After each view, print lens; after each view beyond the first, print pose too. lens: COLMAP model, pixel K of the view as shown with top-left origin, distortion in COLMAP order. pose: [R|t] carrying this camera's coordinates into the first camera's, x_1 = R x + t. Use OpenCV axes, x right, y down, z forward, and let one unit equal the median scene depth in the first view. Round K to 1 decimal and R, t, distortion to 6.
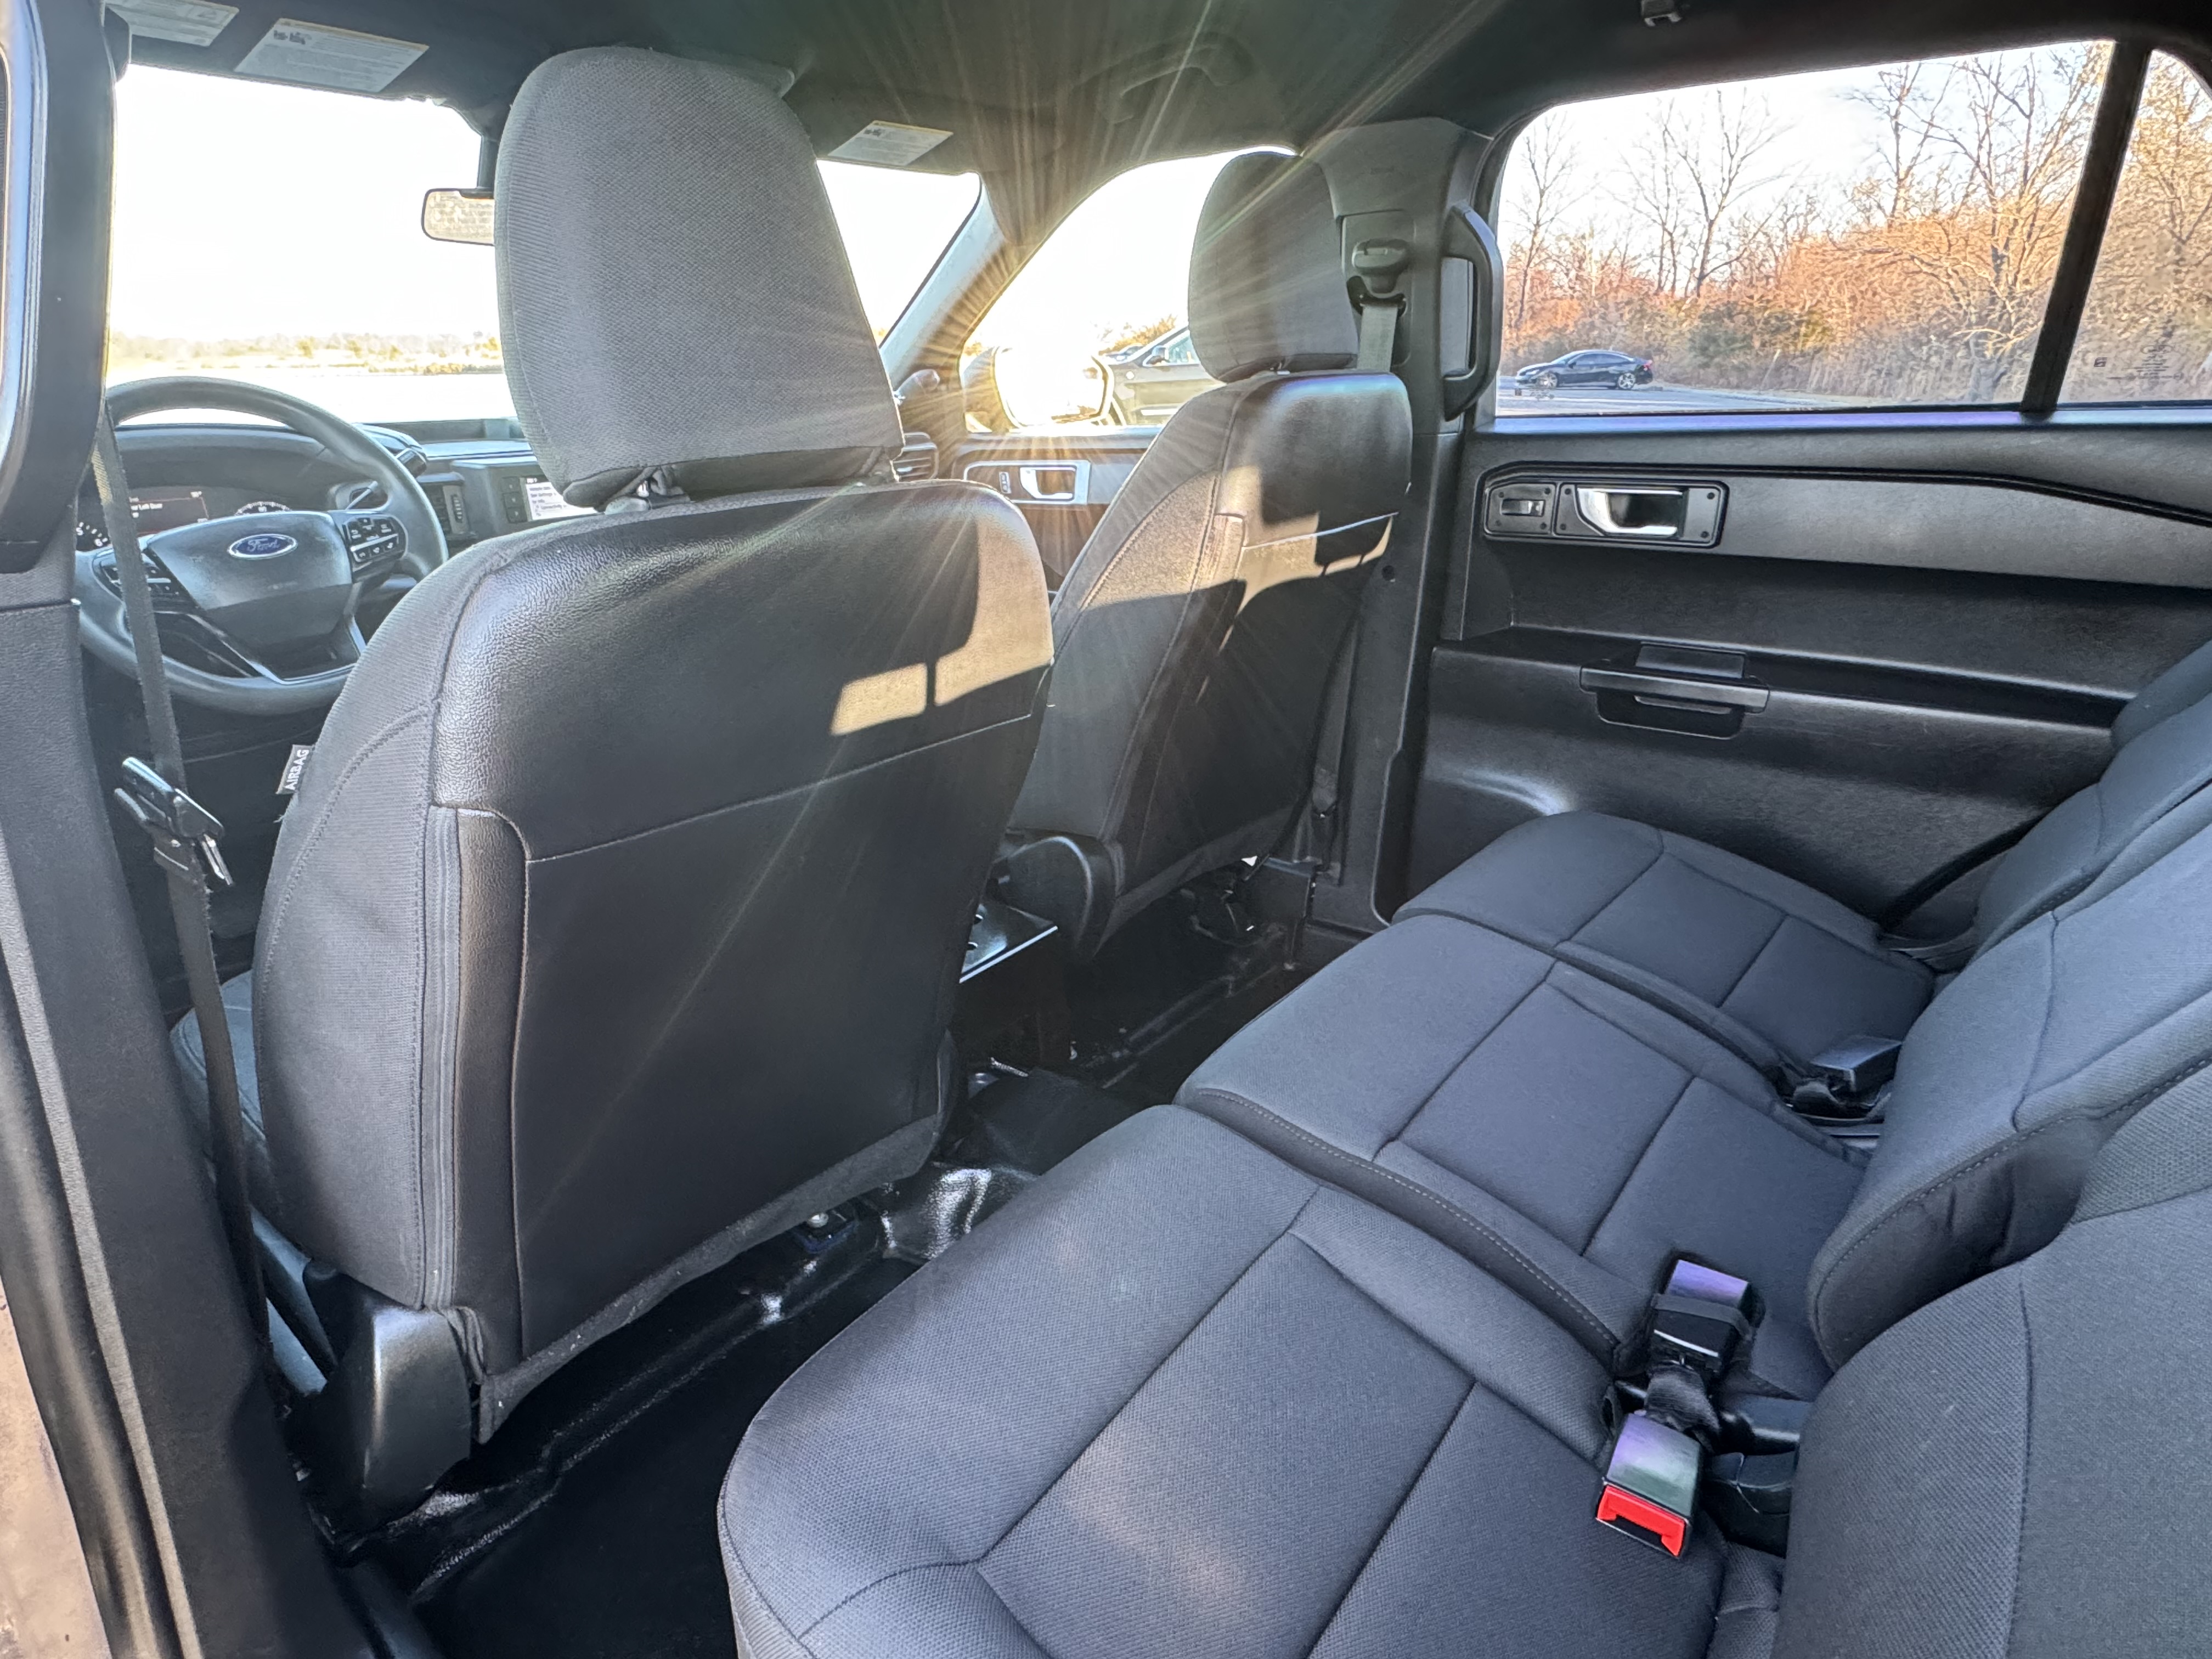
lens RADIAL K [[1219.6, 0, 1084.7], [0, 1219.6, 832.5], [0, 0, 1]] dist [-0.004665, 0.000406]
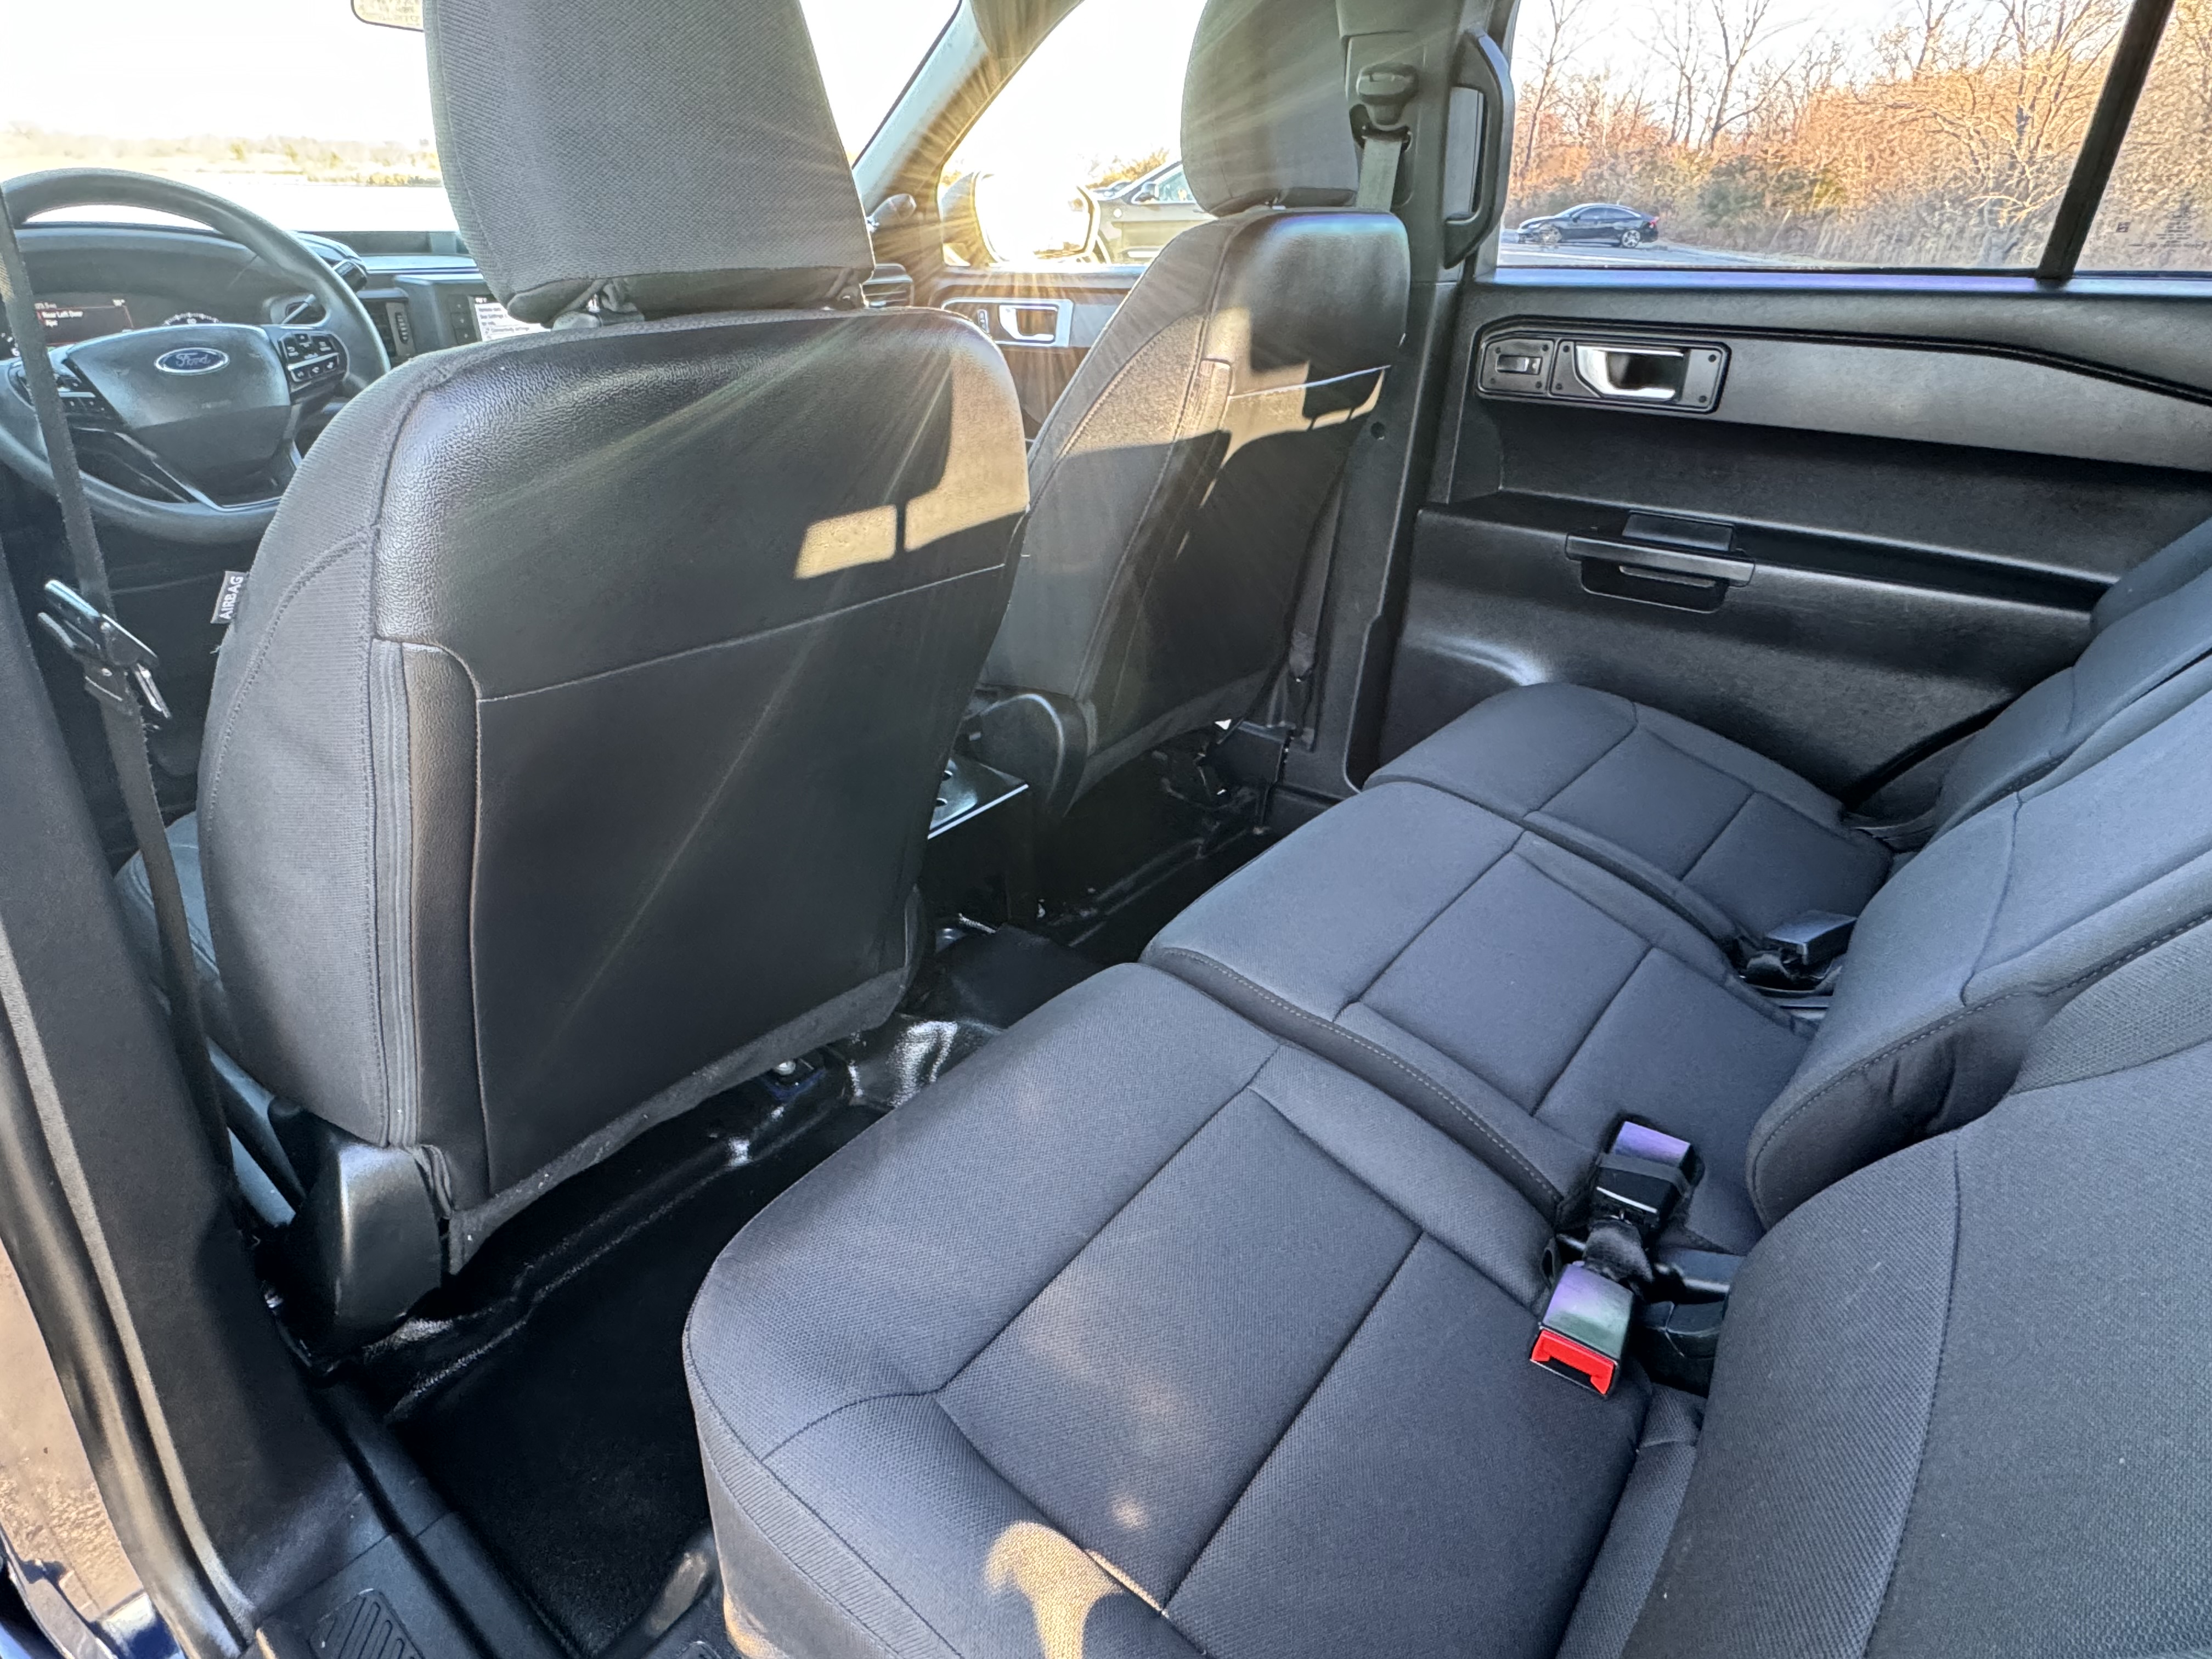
lens RADIAL K [[1219.6, 0, 1086.2], [0, 1219.6, 826.1], [0, 0, 1]] dist [-0.004665, 0.000406]
pose [[0.999398, 0.023869, 0.025166, 0.001117], [-0.026439, 0.993876, 0.107287, 0.003573], [-0.022451, -0.107888, 0.993910, 0.010763]]
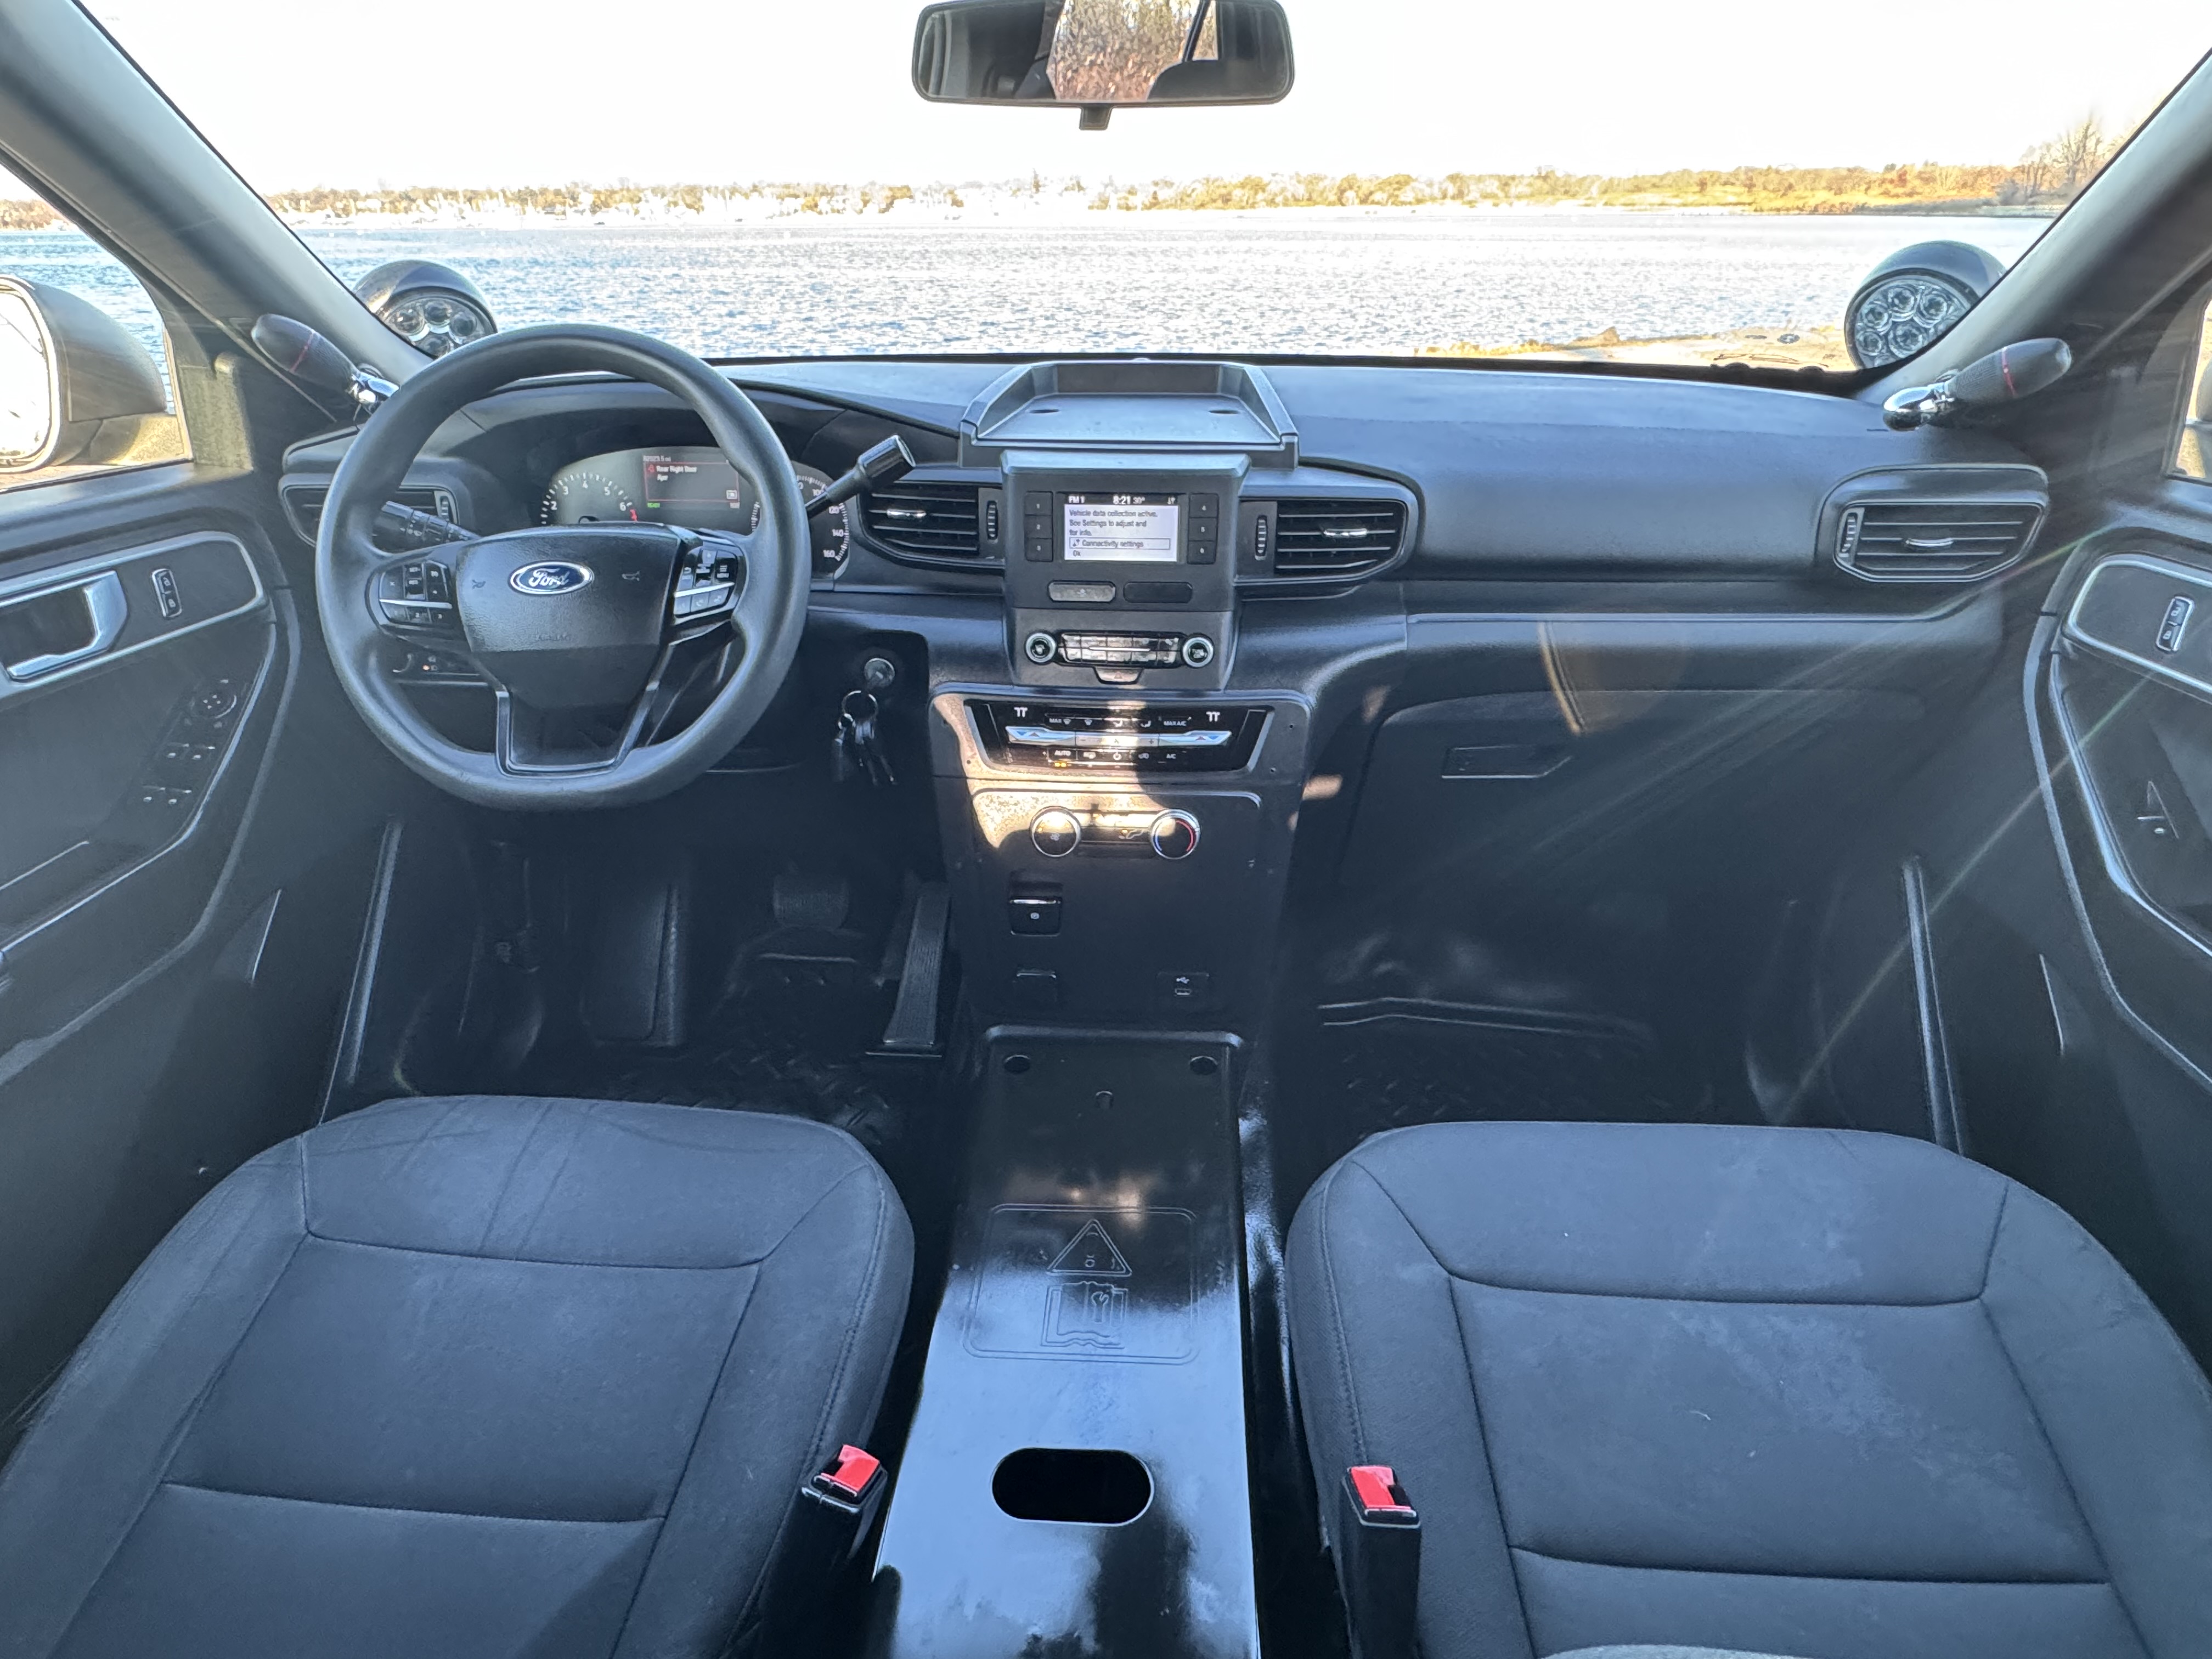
lens RADIAL K [[1219.6, 0, 1105.9], [0, 1219.6, 812.3], [0, 0, 1]] dist [-0.004665, 0.000406]
pose [[0.557263, 0.374818, -0.740925, 0.110271], [-0.297601, 0.923196, 0.243194, -0.421537], [0.775172, 0.084977, 0.626009, 0.900279]]
